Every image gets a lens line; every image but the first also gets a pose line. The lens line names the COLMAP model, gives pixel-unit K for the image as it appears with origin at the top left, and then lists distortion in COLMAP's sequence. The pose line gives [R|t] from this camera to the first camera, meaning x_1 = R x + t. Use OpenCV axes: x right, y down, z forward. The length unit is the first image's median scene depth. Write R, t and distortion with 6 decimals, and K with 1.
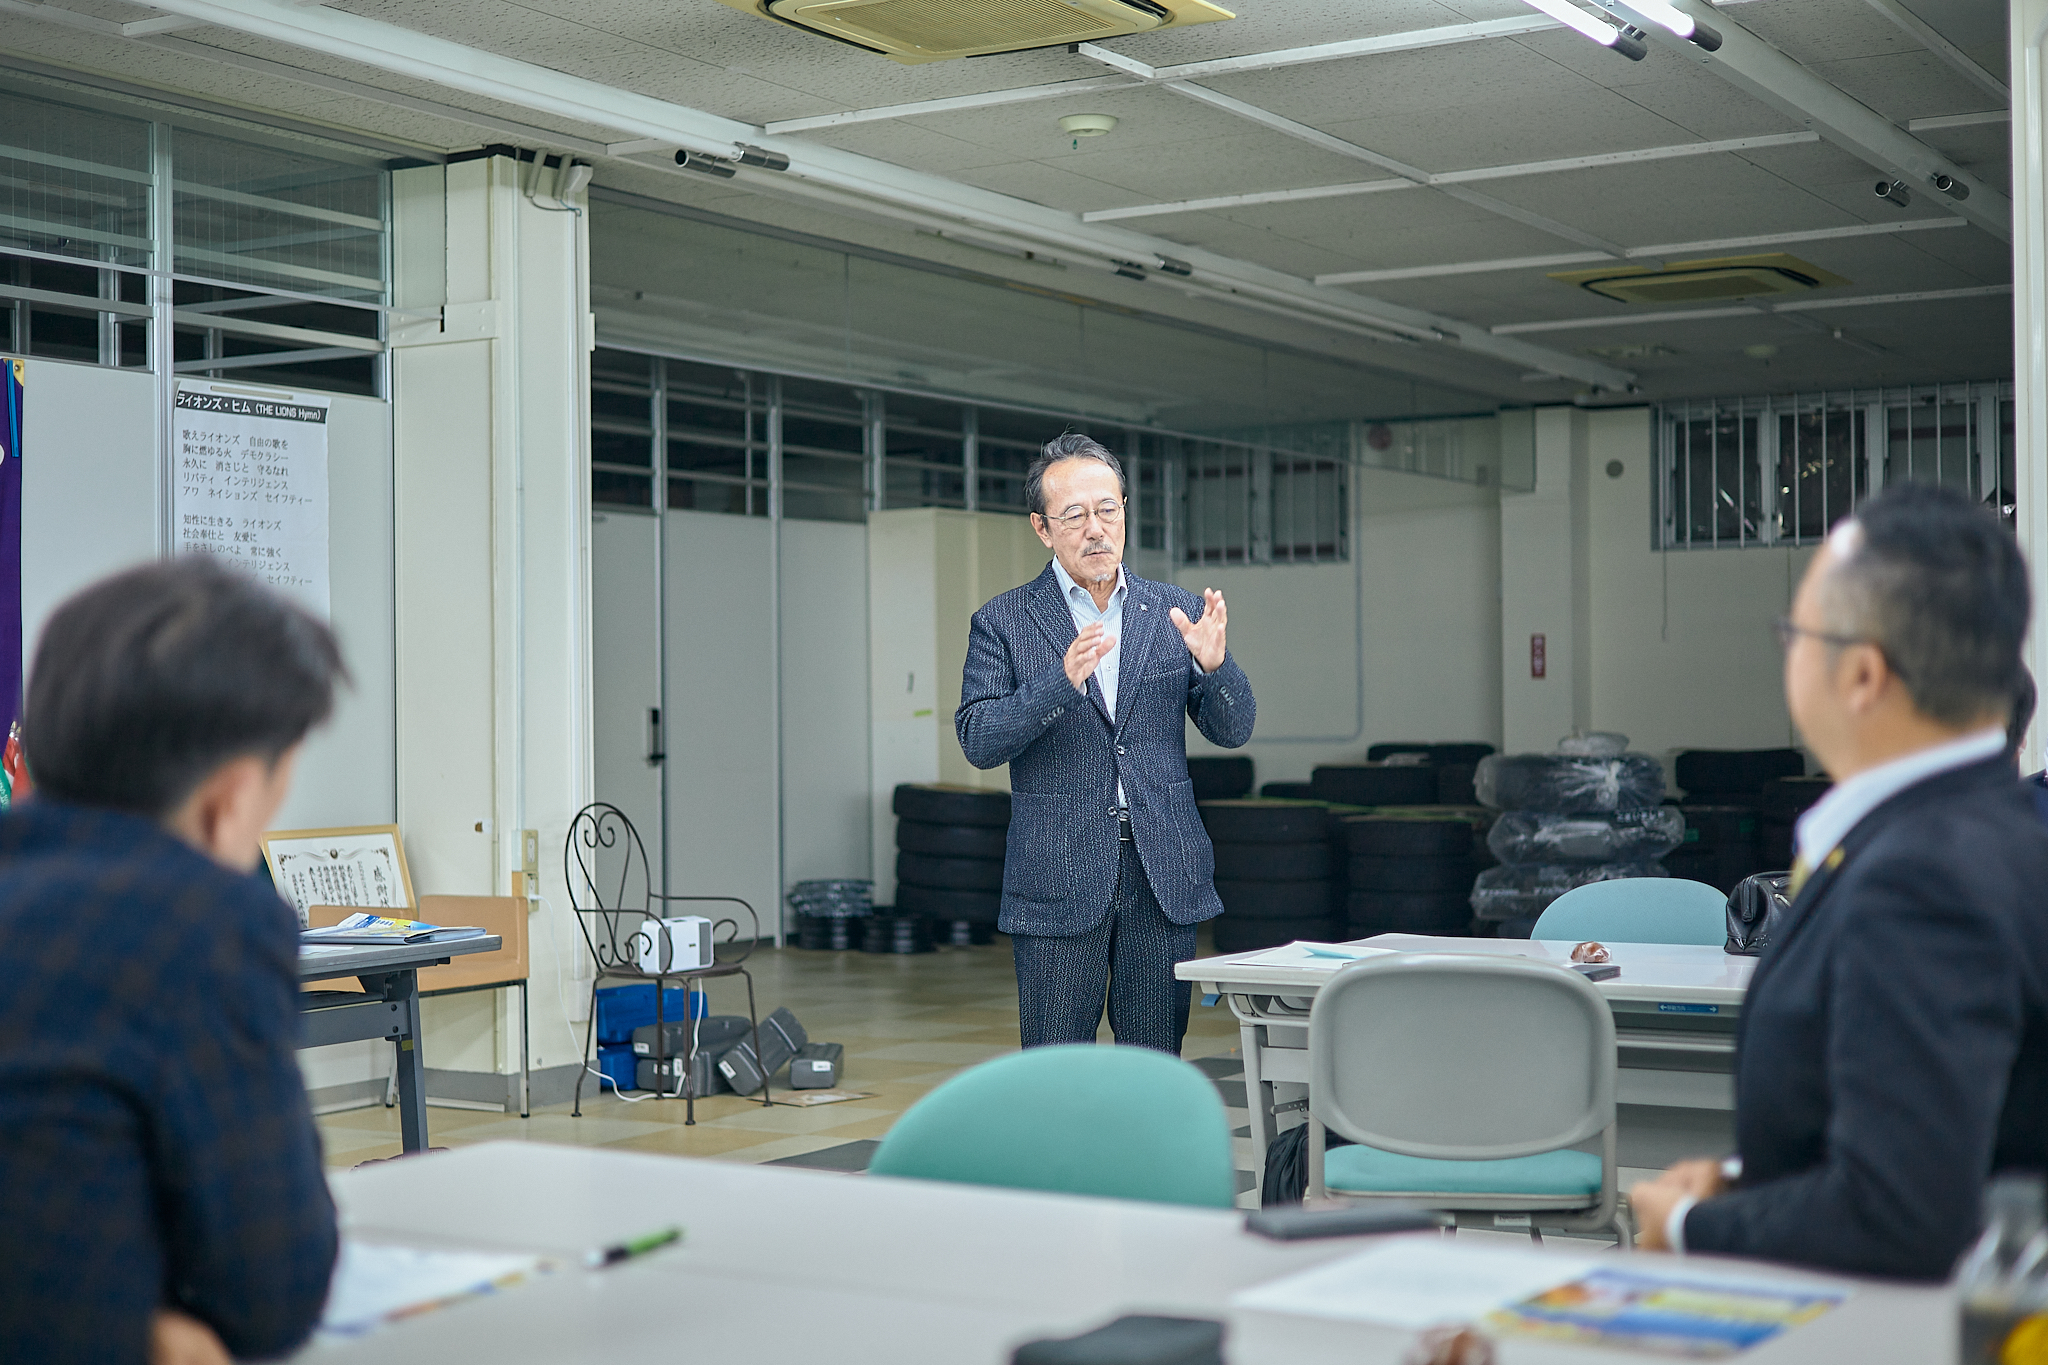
lens RADIAL K [[3010.5, 0, 1024.0], [0, 3010.5, 682.5], [0, 0, 1]] dist [-0.004923, -0.002826]
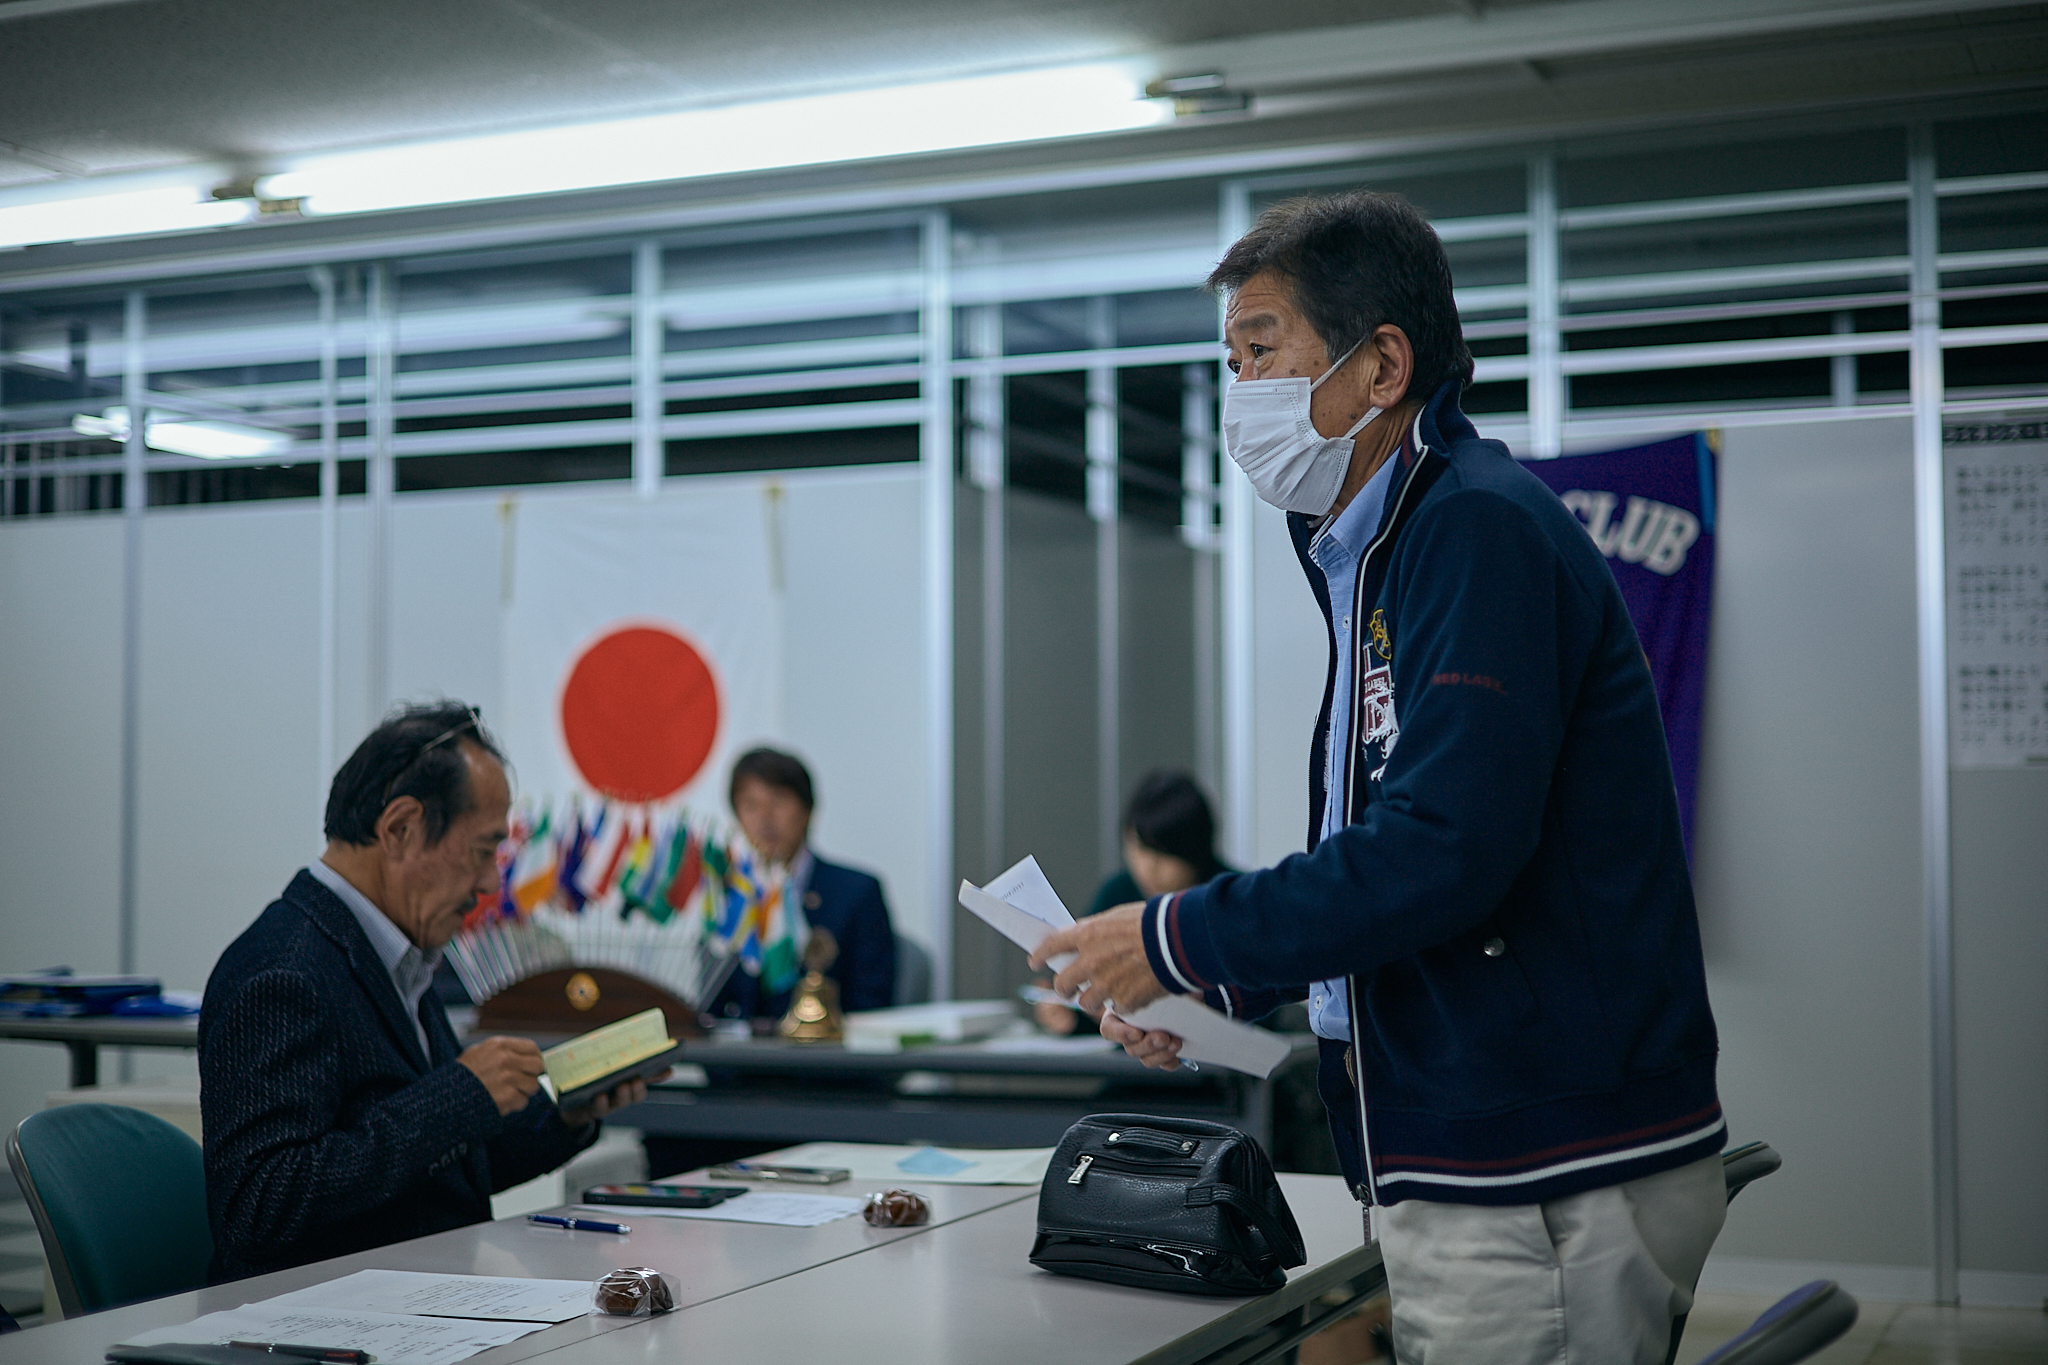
lens RADIAL K [[2847.6, 0, 1024.0], [0, 2847.6, 682.5], [0, 0, 1]] dist [0.013433, -0.086853]
pose [[0.153088, -0.051154, -0.986888, 0.321639], [0.008250, 0.998691, -0.050486, 0.010104], [0.988178, -0.000413, 0.153309, 0.417471]]
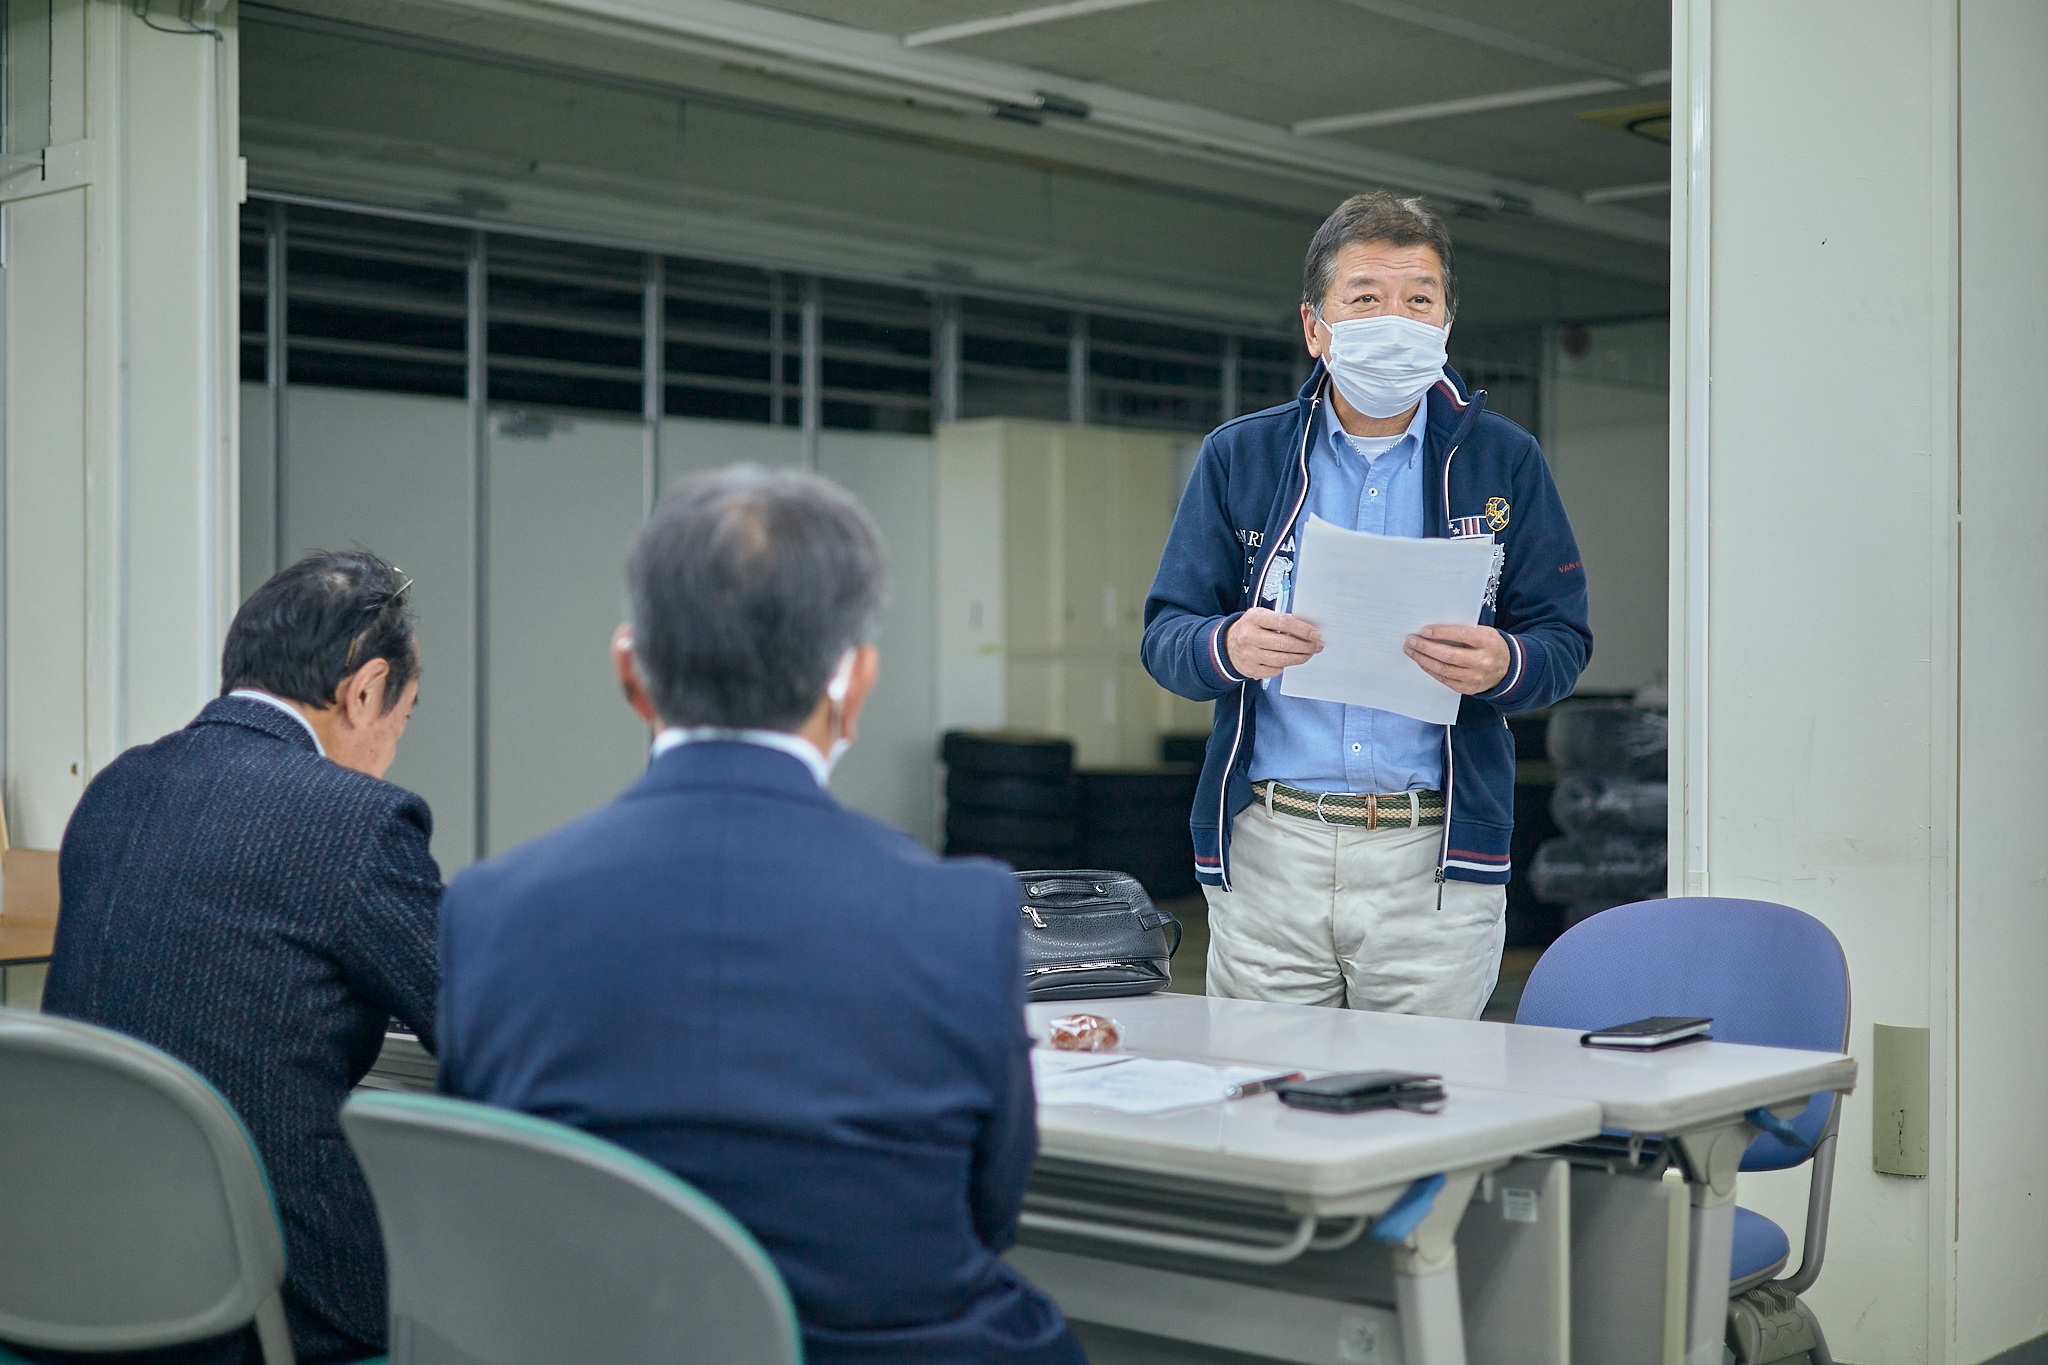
lens RADIAL K [[2930.2, 0, 1024.0], [0, 2930.2, 682.5], [0, 0, 1]] dist [-0.008040, -0.122653]
pose [[0.982245, 0.011547, -0.187248, 0.166268], [-0.008333, 0.999804, 0.017940, 0.005076], [0.187419, -0.016061, 0.982149, 0.178281]]
